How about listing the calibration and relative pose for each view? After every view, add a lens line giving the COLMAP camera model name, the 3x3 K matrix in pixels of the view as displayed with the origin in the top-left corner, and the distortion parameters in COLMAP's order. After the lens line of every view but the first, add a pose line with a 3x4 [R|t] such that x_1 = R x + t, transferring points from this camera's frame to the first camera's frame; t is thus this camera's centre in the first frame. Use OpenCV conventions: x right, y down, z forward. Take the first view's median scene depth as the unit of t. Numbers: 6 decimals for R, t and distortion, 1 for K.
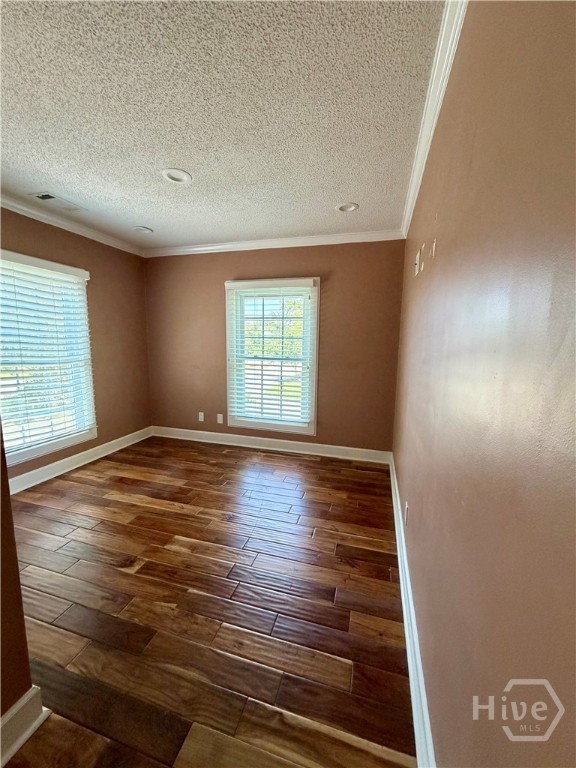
lens RADIAL K [[311.8, 0, 288.6], [0, 311.8, 383.1], [0, 0, 1]] dist [0.007737, -0.001545]
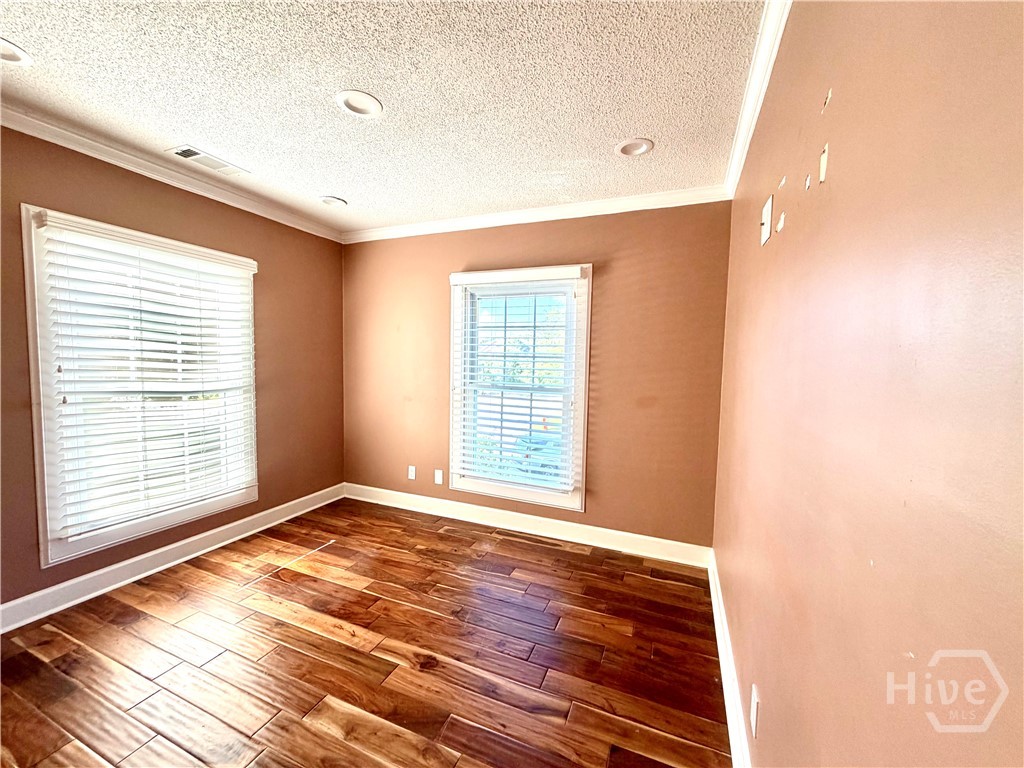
lens RADIAL K [[415.8, 0, 509.7], [0, 415.8, 386.6], [0, 0, 1]] dist [0.007737, -0.001545]
pose [[0.993377, 0.014701, -0.113954, 0.042793], [-0.023042, 0.997122, -0.072224, -0.025928], [0.112564, 0.074371, 0.990857, 0.187635]]
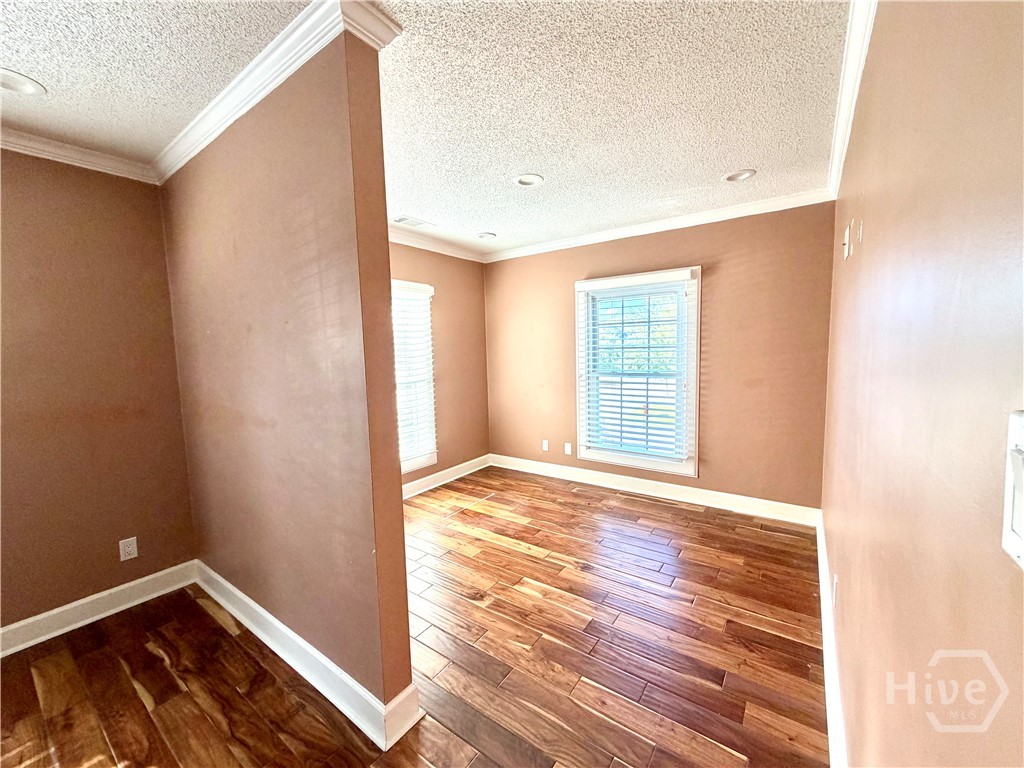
lens RADIAL K [[415.8, 0, 508.1], [0, 415.8, 386.9], [0, 0, 1]] dist [0.007737, -0.001545]
pose [[0.942306, -0.006310, -0.334694, -0.004001], [-0.007863, 0.999129, -0.040973, -0.002063], [0.334661, 0.041241, 0.941436, -0.120401]]
